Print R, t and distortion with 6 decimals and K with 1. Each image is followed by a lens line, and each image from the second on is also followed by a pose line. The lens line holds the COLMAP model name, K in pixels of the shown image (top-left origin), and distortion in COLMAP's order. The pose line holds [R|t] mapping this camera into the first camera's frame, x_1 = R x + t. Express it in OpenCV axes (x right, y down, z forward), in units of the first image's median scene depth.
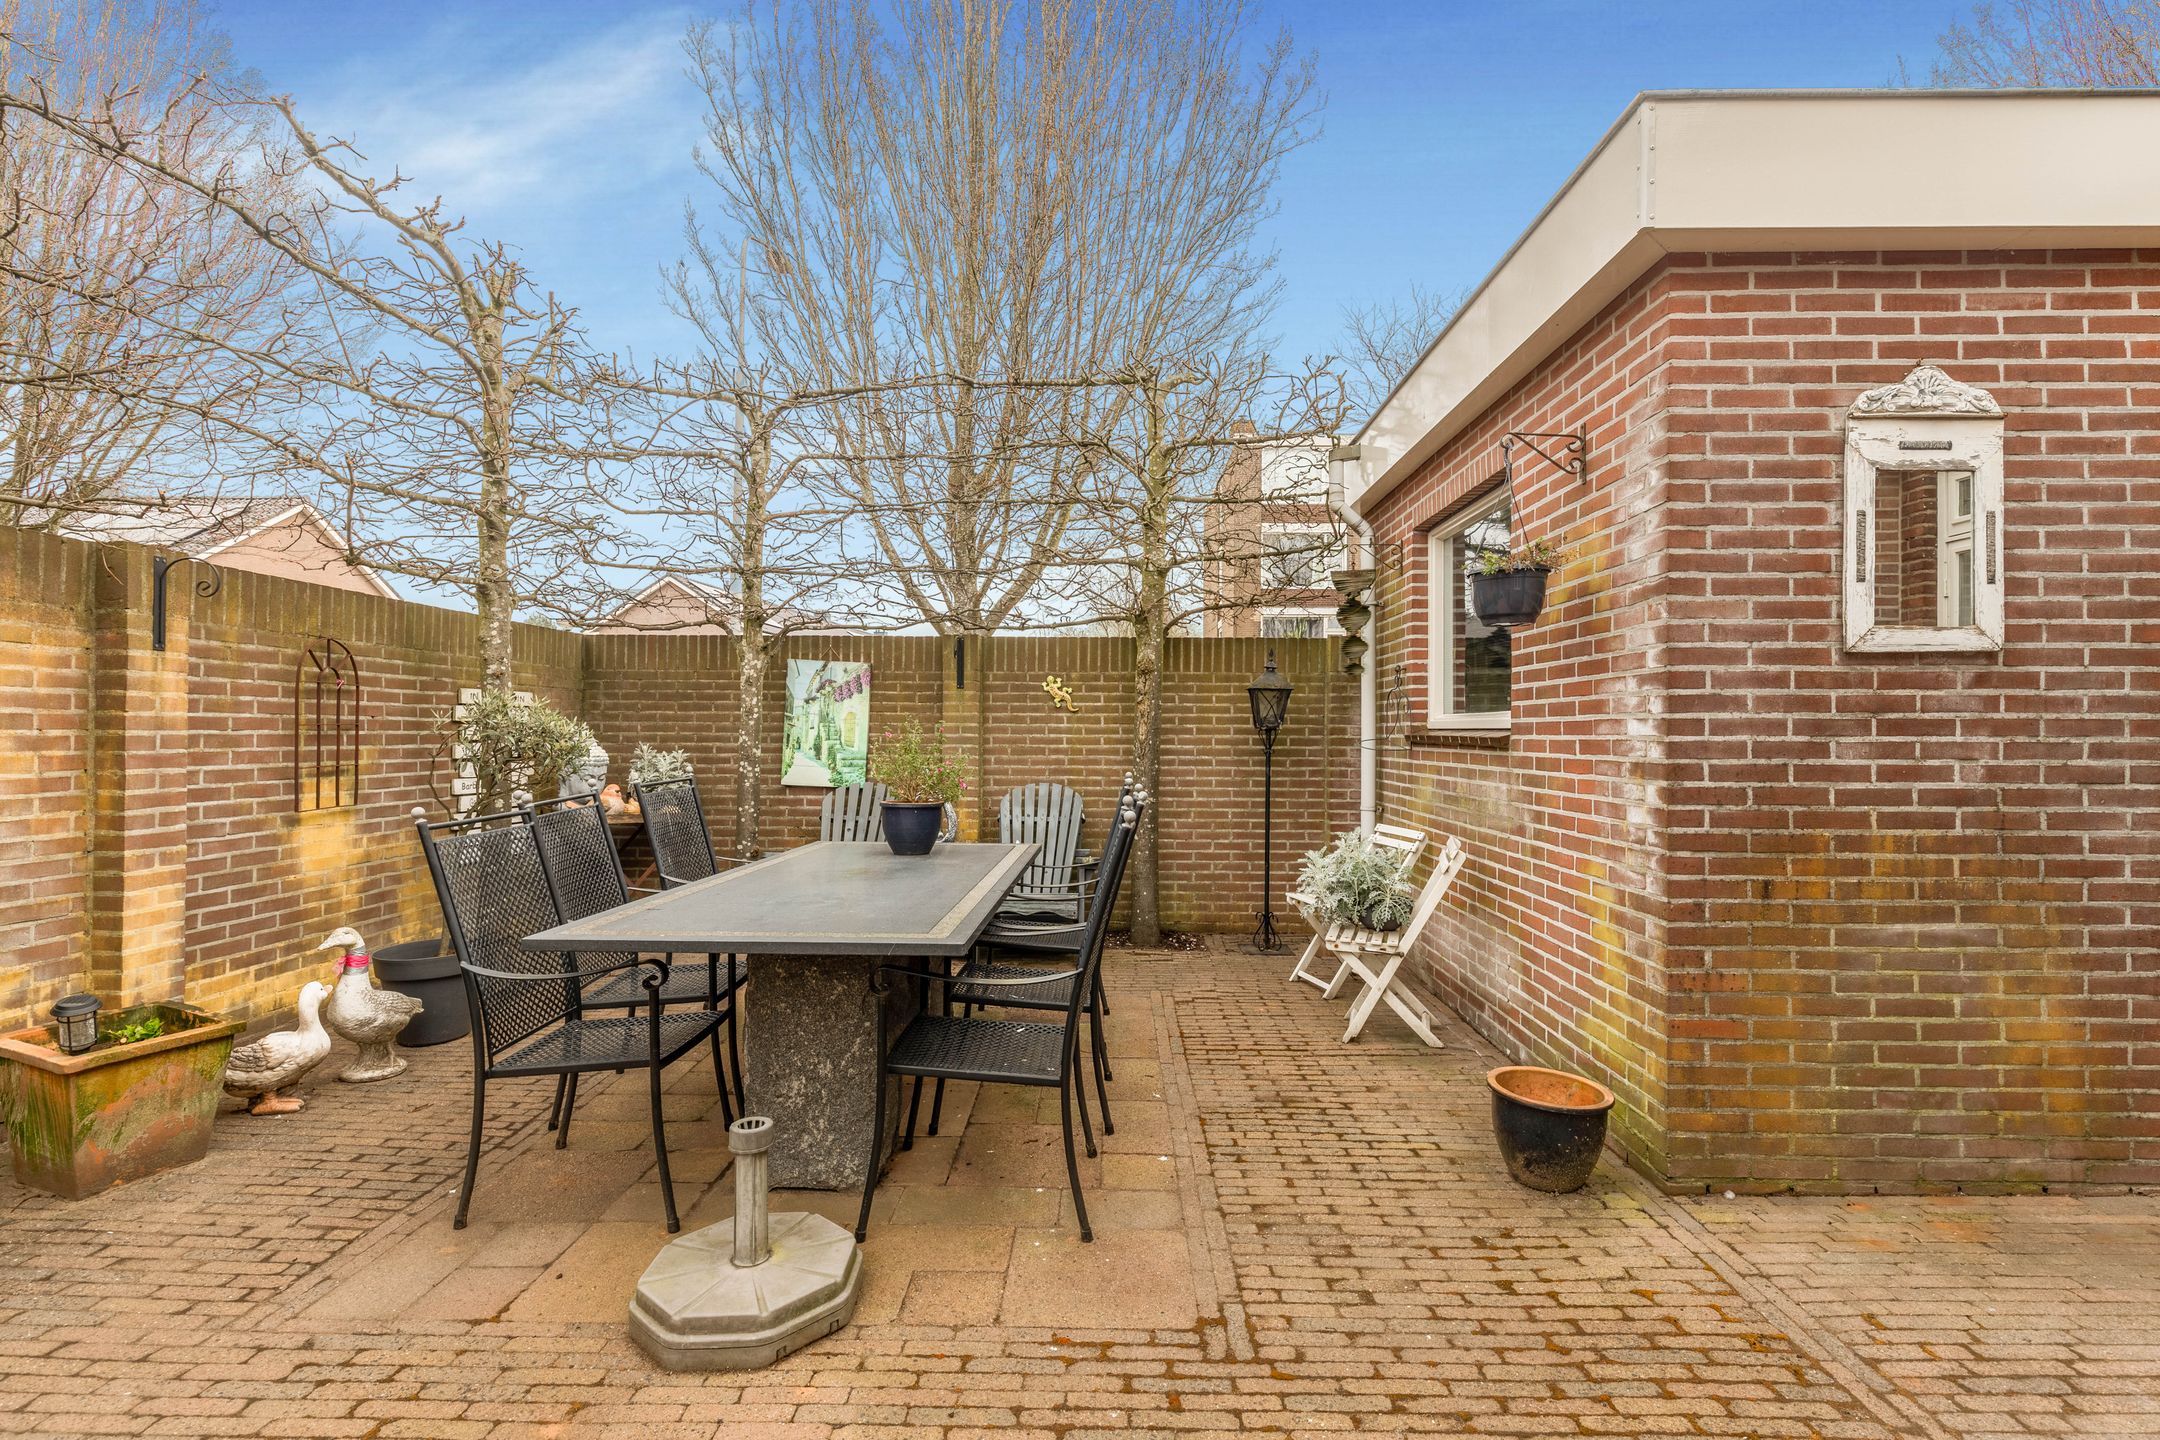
lens RADIAL K [[1030.3, 0, 1099.0], [0, 1030.3, 725.4], [0, 0, 1]] dist [0.005578, 0.001720]
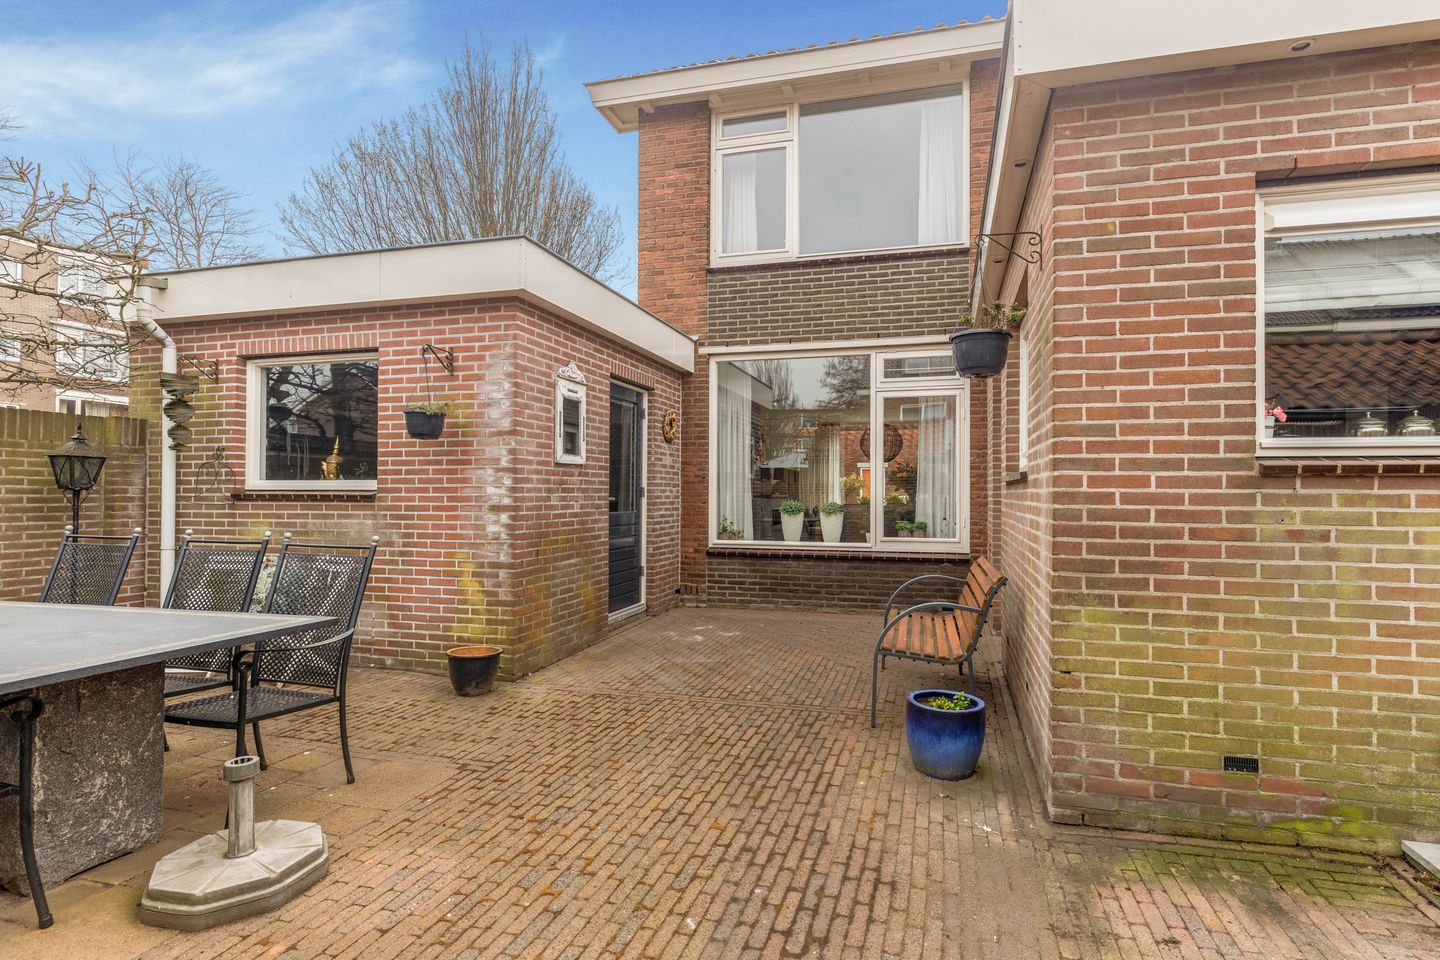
lens RADIAL K [[686.9, 0, 765.6], [0, 686.9, 485.8], [0, 0, 1]] dist [0.005578, 0.001720]
pose [[0.235527, 0.009516, 0.971821, -0.890242], [-0.007124, 0.999942, -0.008065, 0.000560], [-0.971842, -0.005023, 0.235581, 0.042226]]
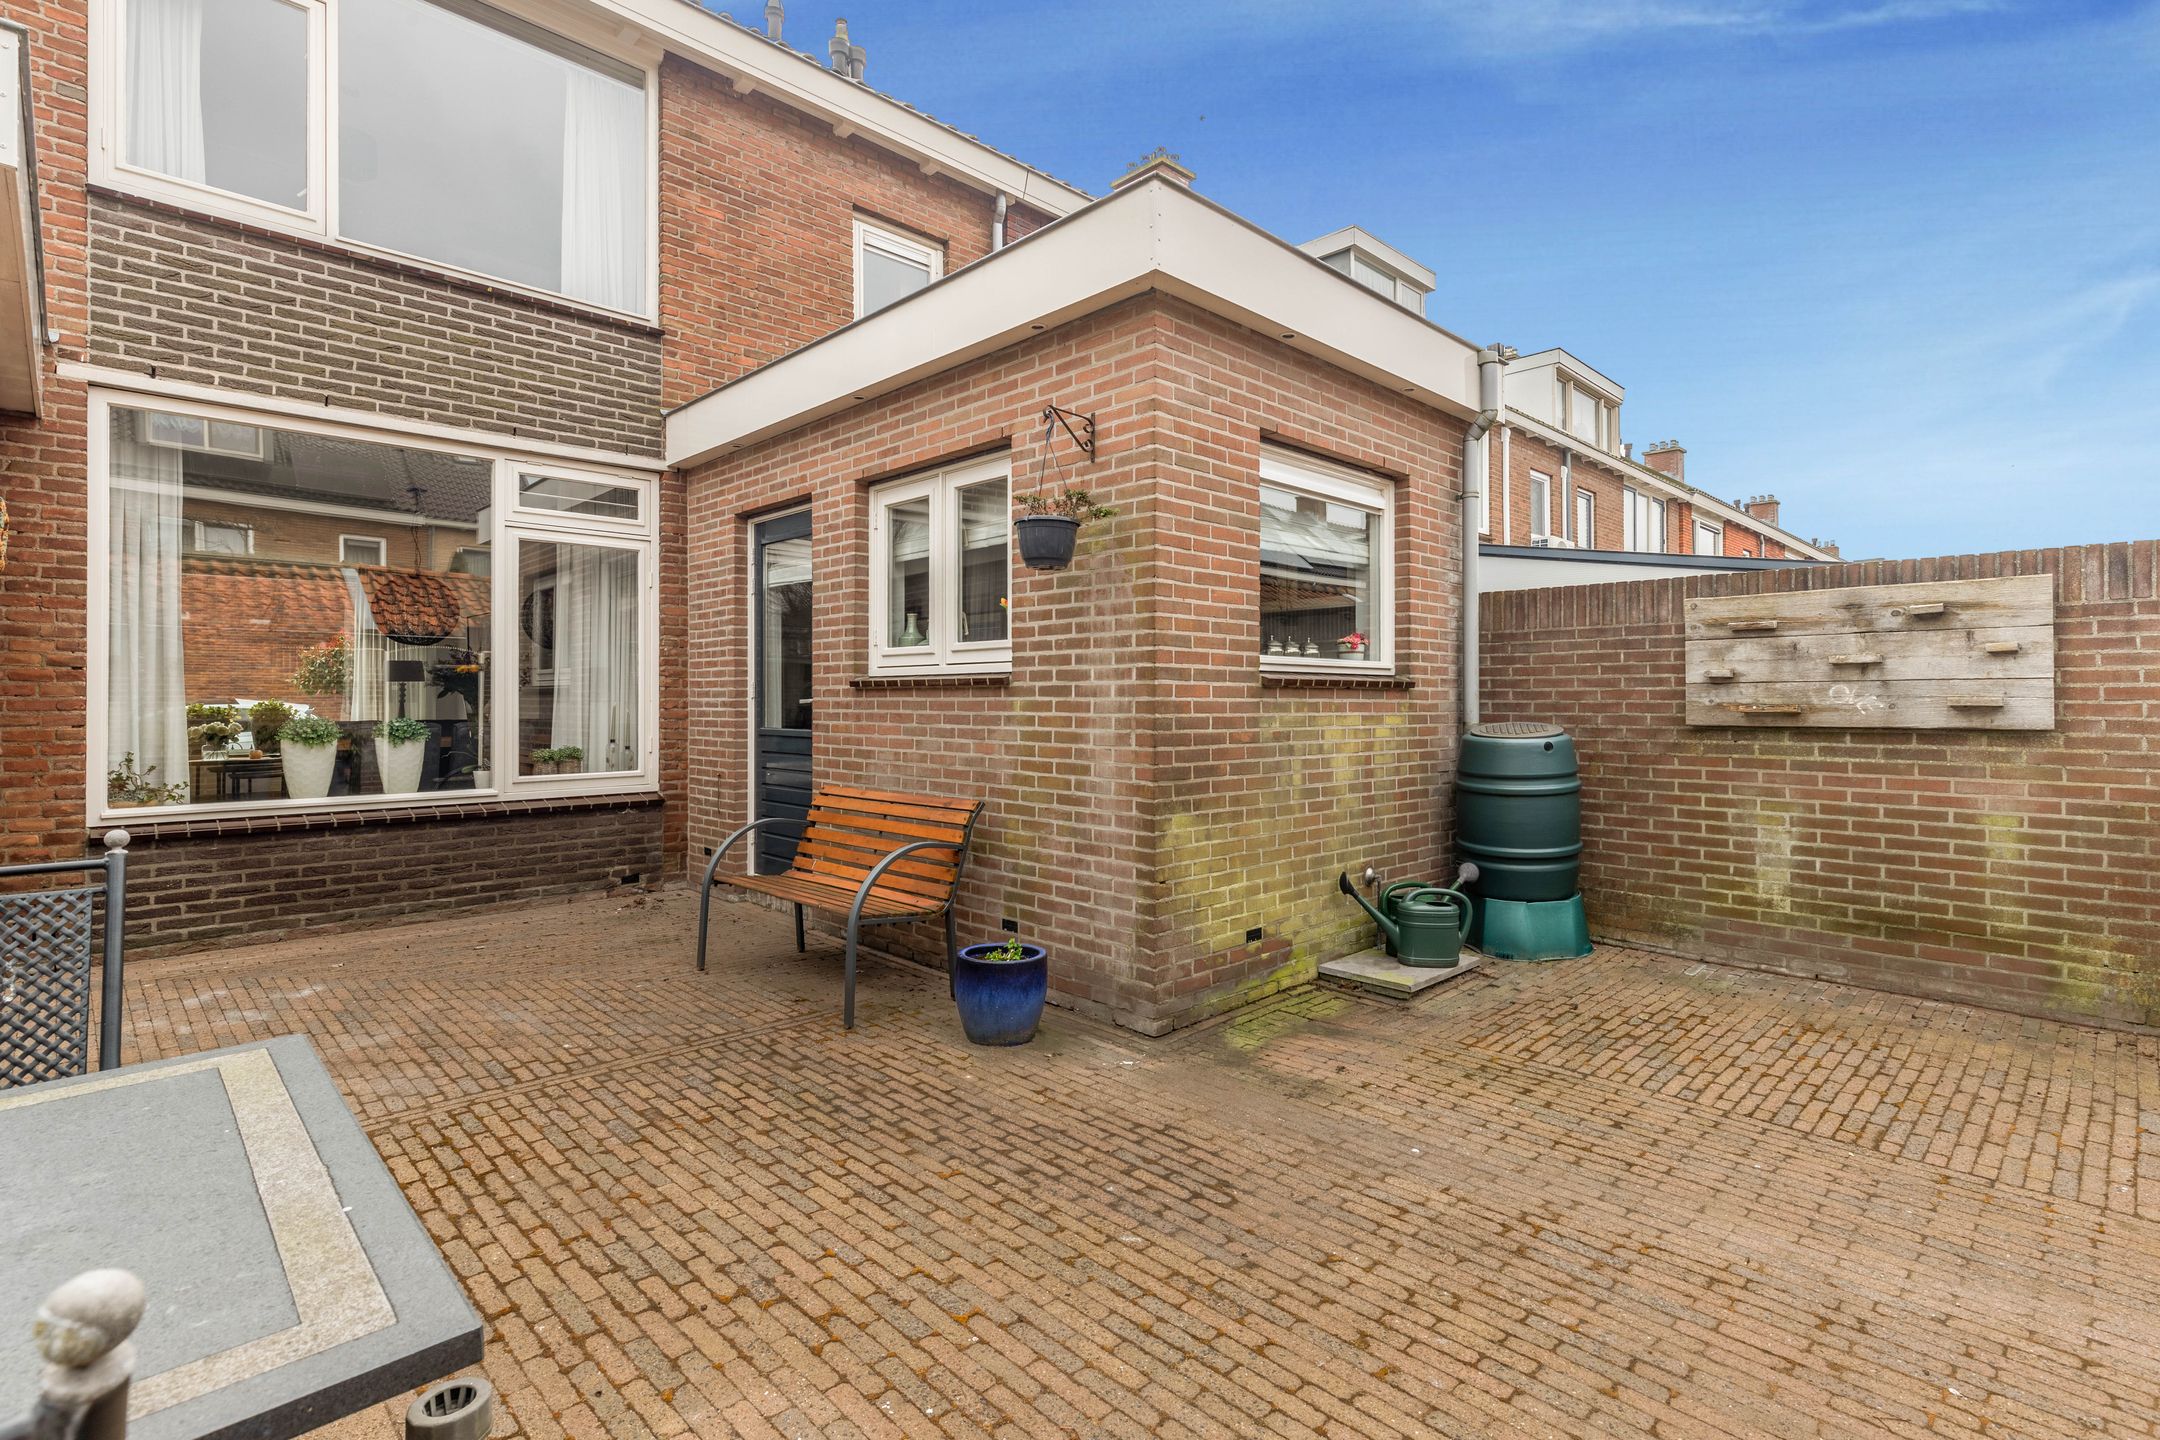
lens RADIAL K [[1030.3, 0, 1094.3], [0, 1030.3, 704.9], [0, 0, 1]] dist [0.005578, 0.001720]
pose [[-0.714050, -0.005699, 0.700071, -0.791511], [-0.004531, 0.999984, 0.003519, -0.001823], [-0.700080, -0.000659, -0.714064, 0.921337]]
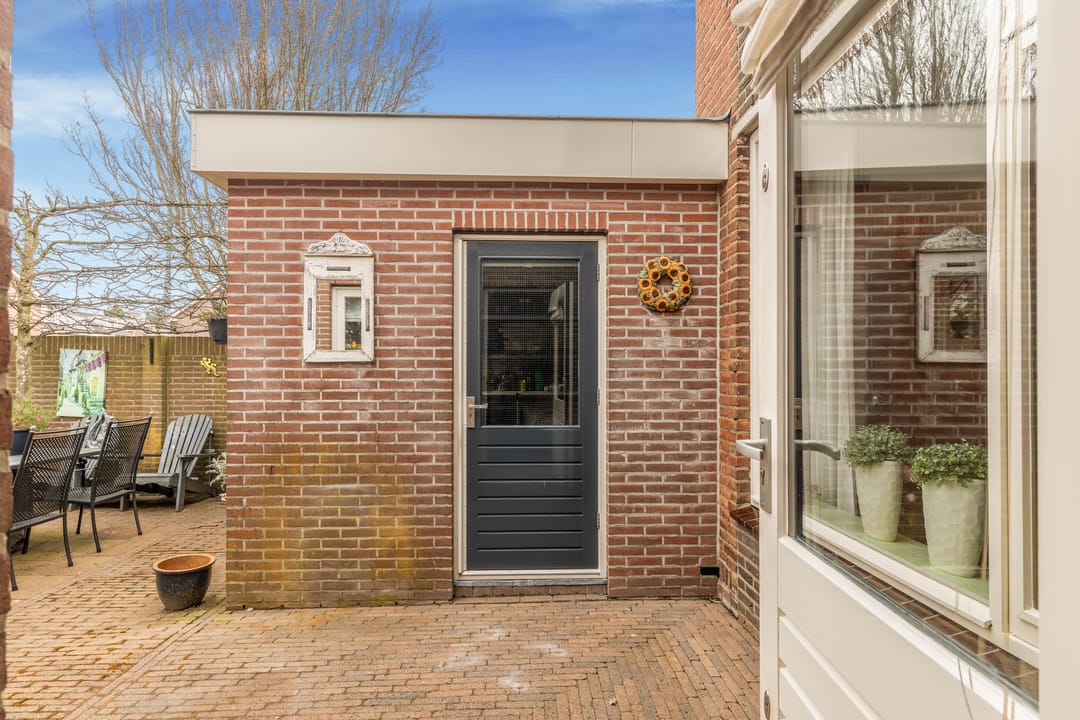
lens RADIAL K [[604.6, 0, 543.9], [0, 604.6, 368.4], [0, 0, 1]] dist [0.003646, 0.000024]
pose [[0.998994, -0.002831, 0.044758, 1.165386], [0.002928, 0.999994, -0.002098, -0.052173], [-0.044751, 0.002227, 0.998996, -0.309326]]
